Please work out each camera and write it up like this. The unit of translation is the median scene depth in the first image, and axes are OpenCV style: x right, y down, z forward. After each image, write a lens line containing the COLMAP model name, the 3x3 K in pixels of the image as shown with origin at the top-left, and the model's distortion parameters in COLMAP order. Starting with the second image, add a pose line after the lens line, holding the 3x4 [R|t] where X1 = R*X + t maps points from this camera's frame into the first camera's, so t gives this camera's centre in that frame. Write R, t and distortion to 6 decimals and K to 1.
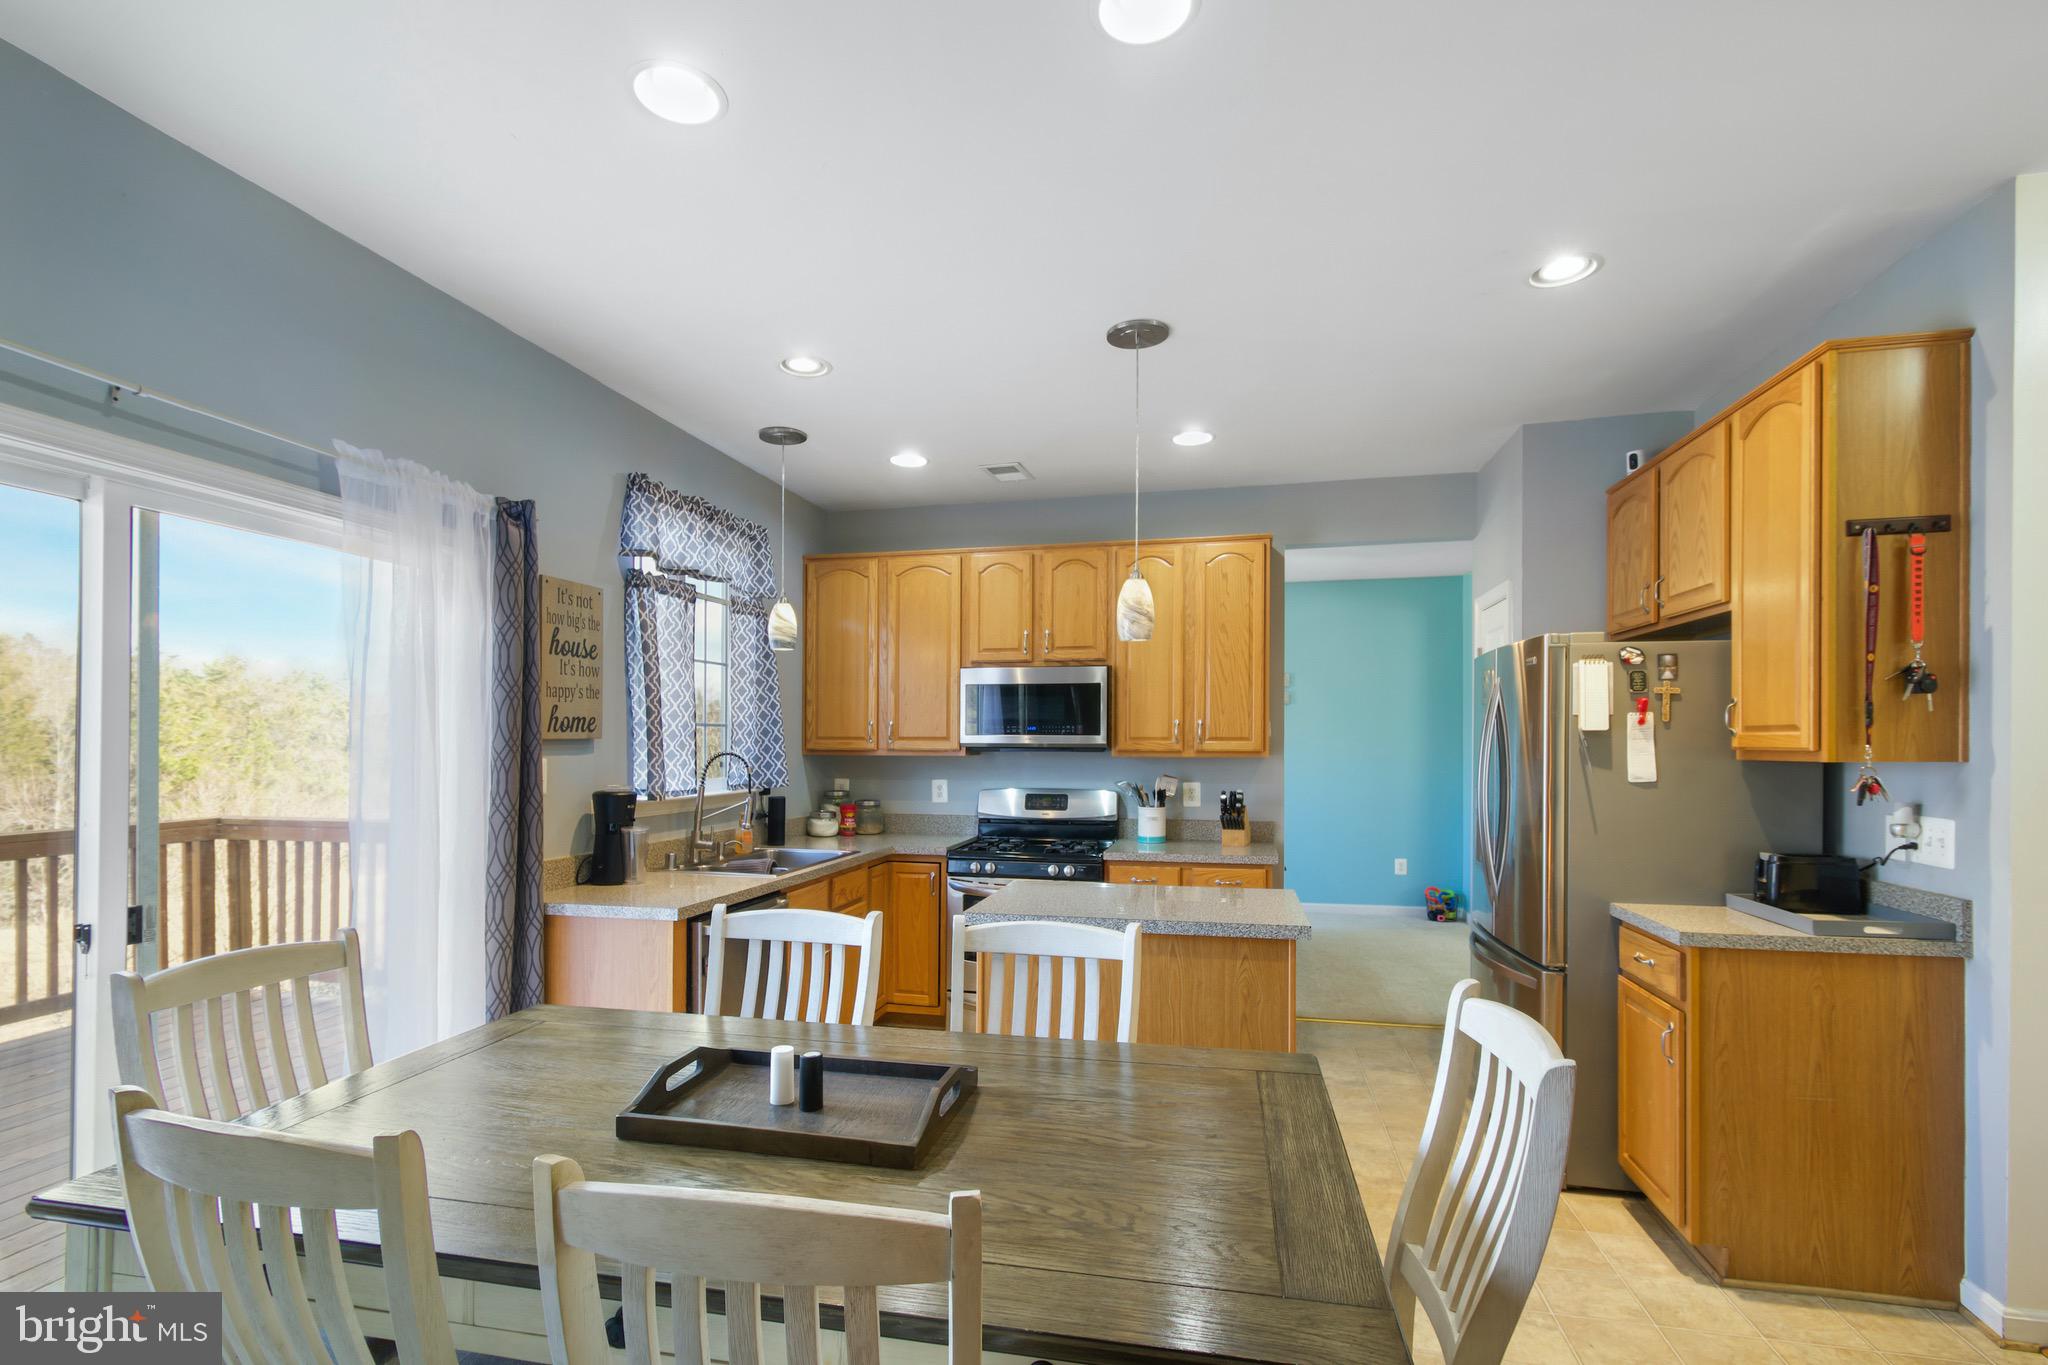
lens RADIAL K [[949.8, 0, 1019.6], [0, 949.8, 737.1], [0, 0, 1]] dist [0.004815, -0.000252]
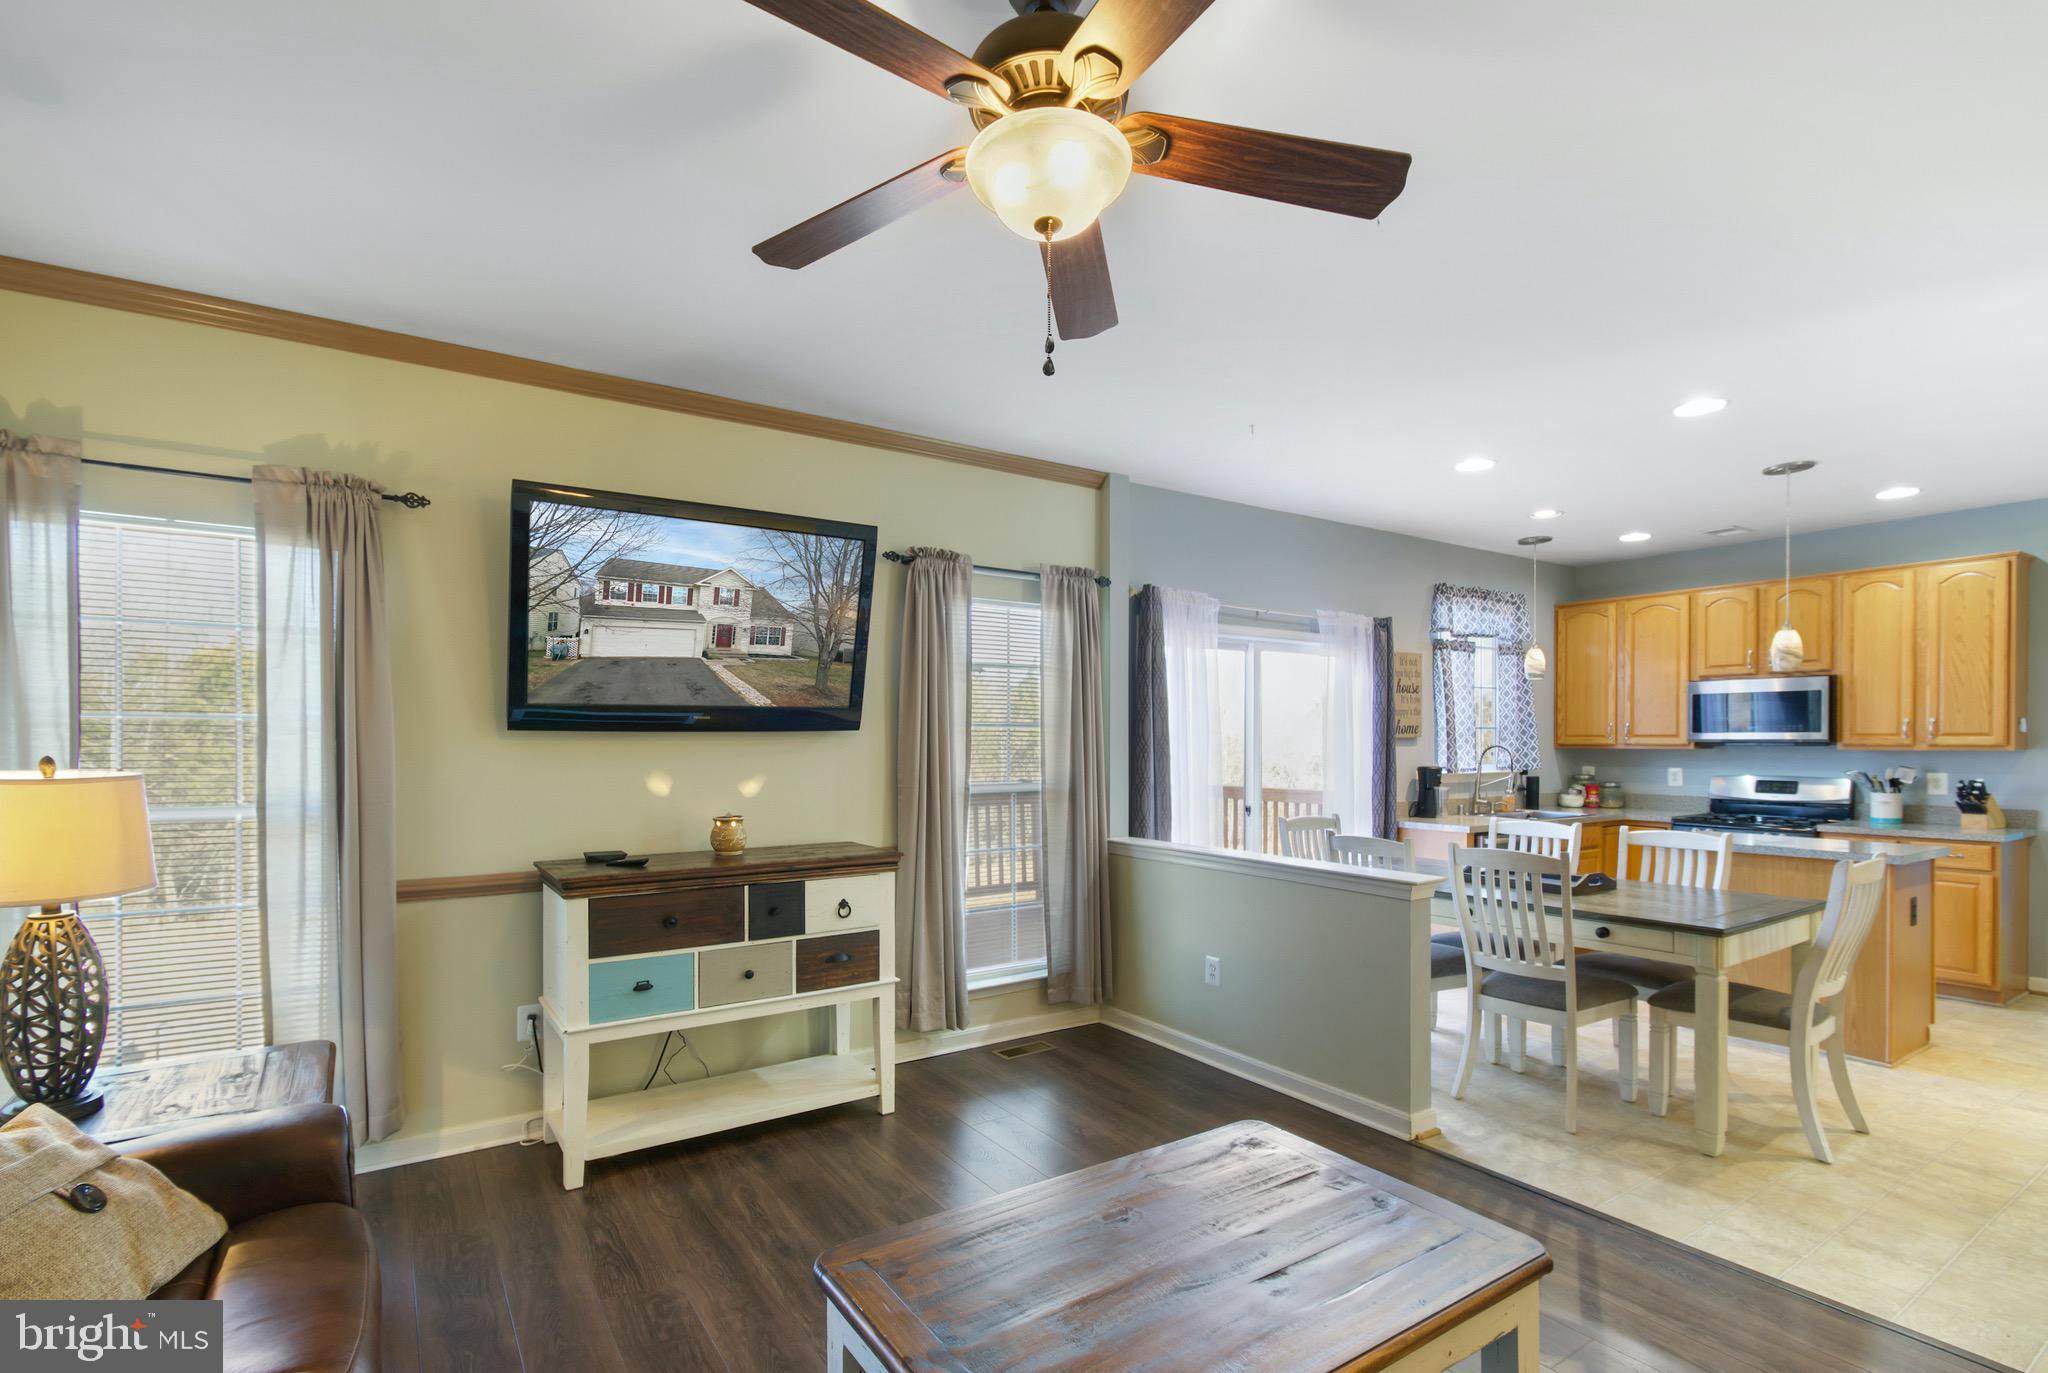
lens RADIAL K [[980.3, 0, 992.2], [0, 980.3, 747.2], [0, 0, 1]] dist [0.000535, -0.001066]
pose [[0.717917, 0.001556, -0.696127, 0.237310], [0.006938, 0.999932, 0.009390, -0.002288], [0.696094, -0.011571, 0.717857, -0.795022]]
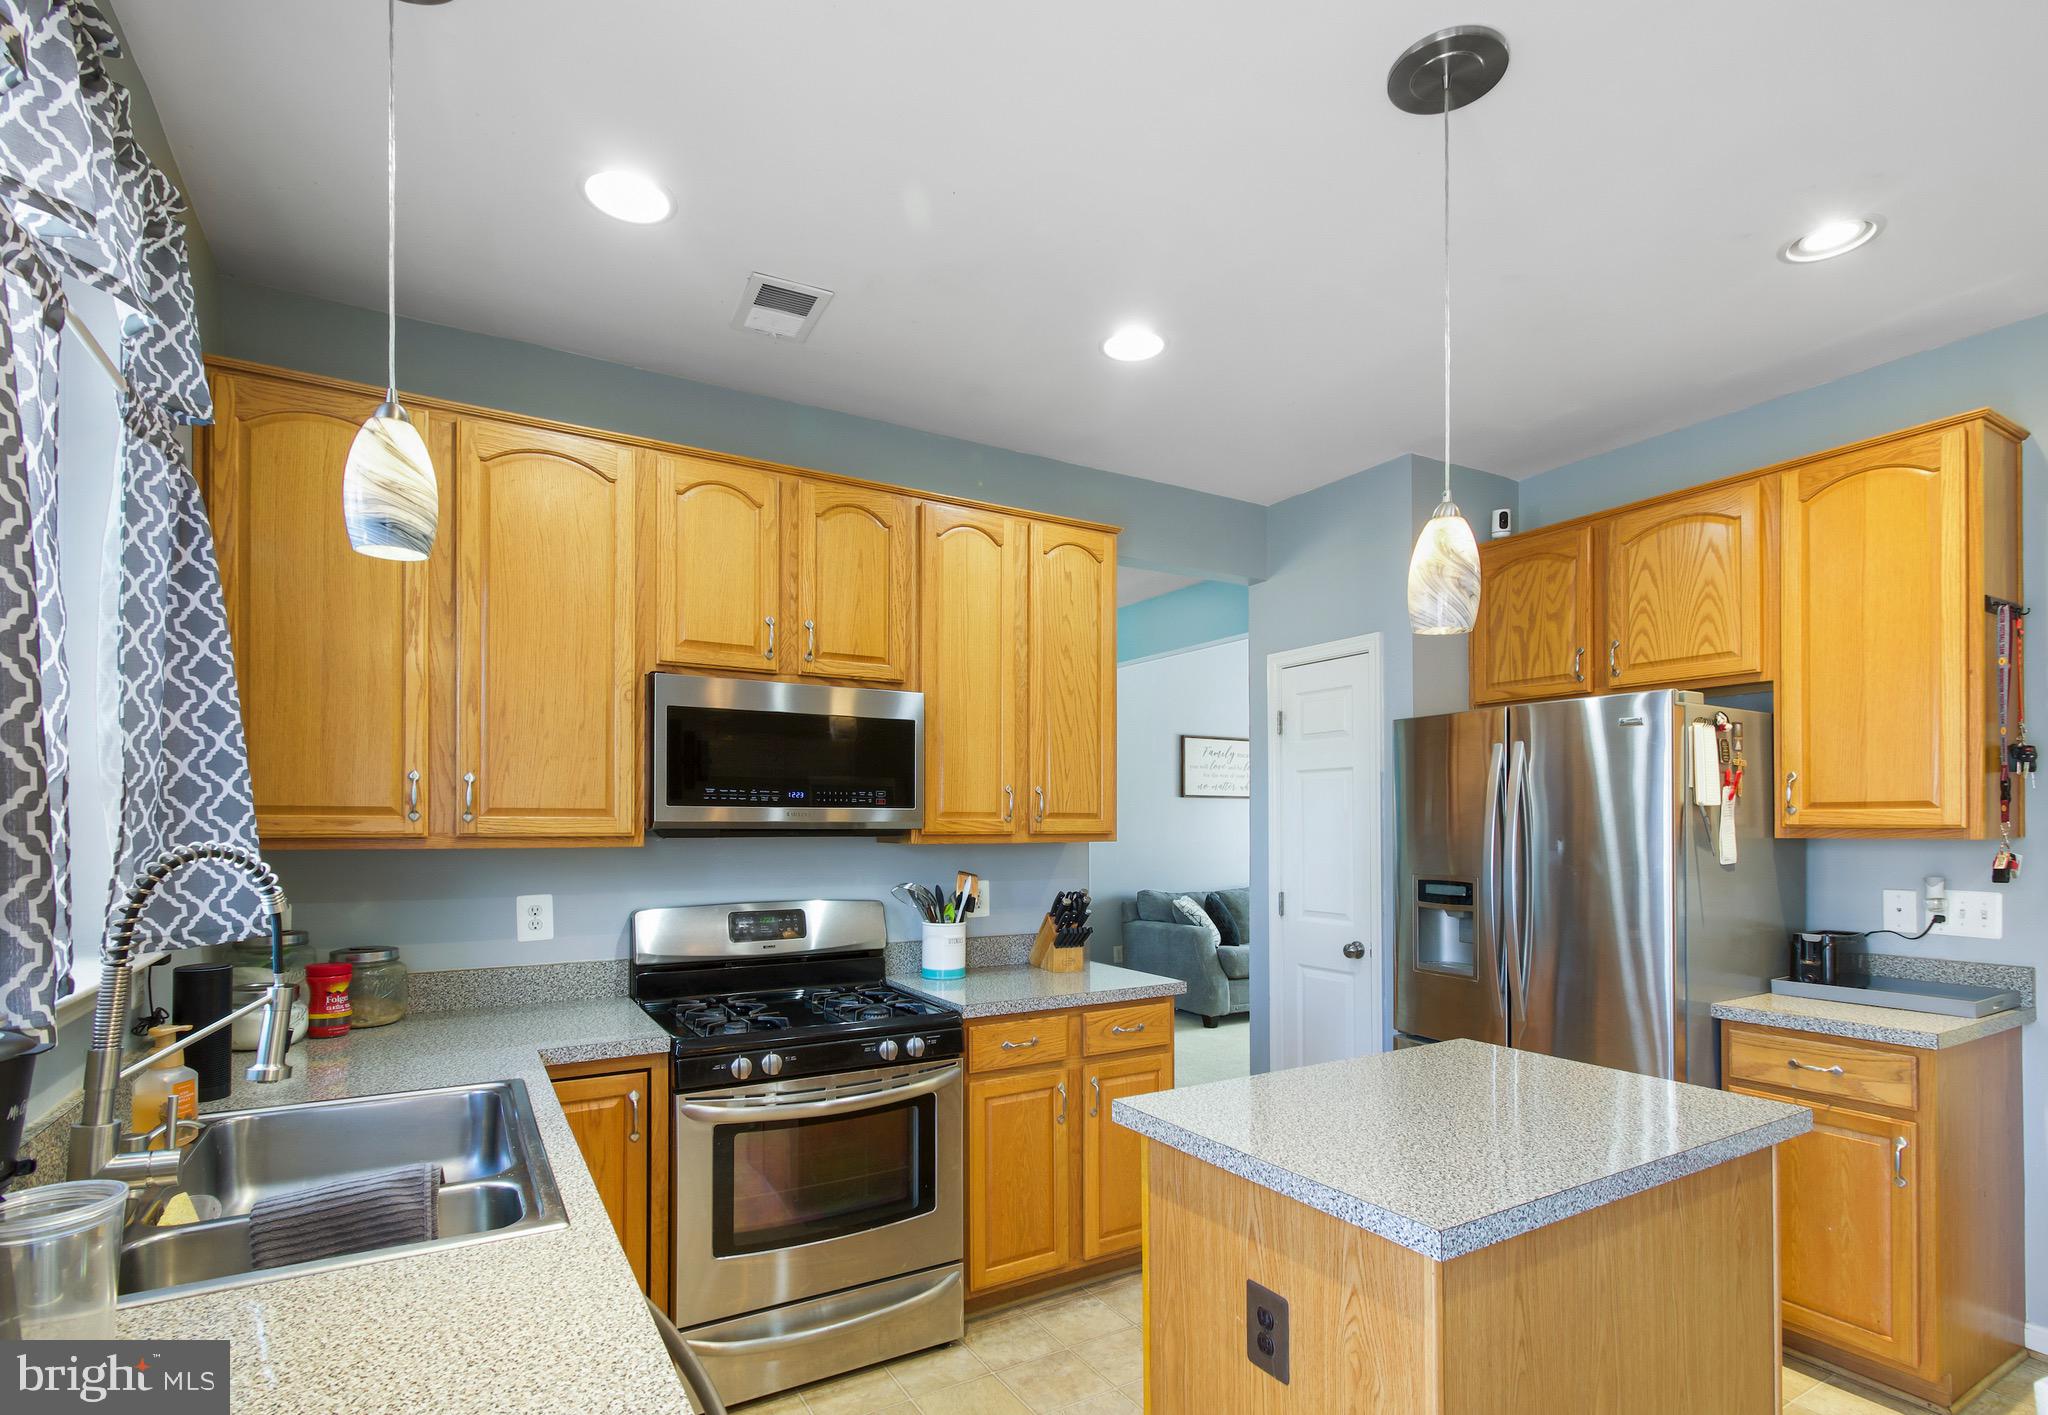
lens RADIAL K [[998.1, 0, 1041.8], [0, 998.1, 818.6], [0, 0, 1]] dist [-0.000753, 0.000150]
pose [[0.716398, 0.003543, 0.697683, -0.352057], [-0.002866, 0.999994, -0.002135, 0.006834], [-0.697686, -0.000470, 0.716404, 0.596386]]
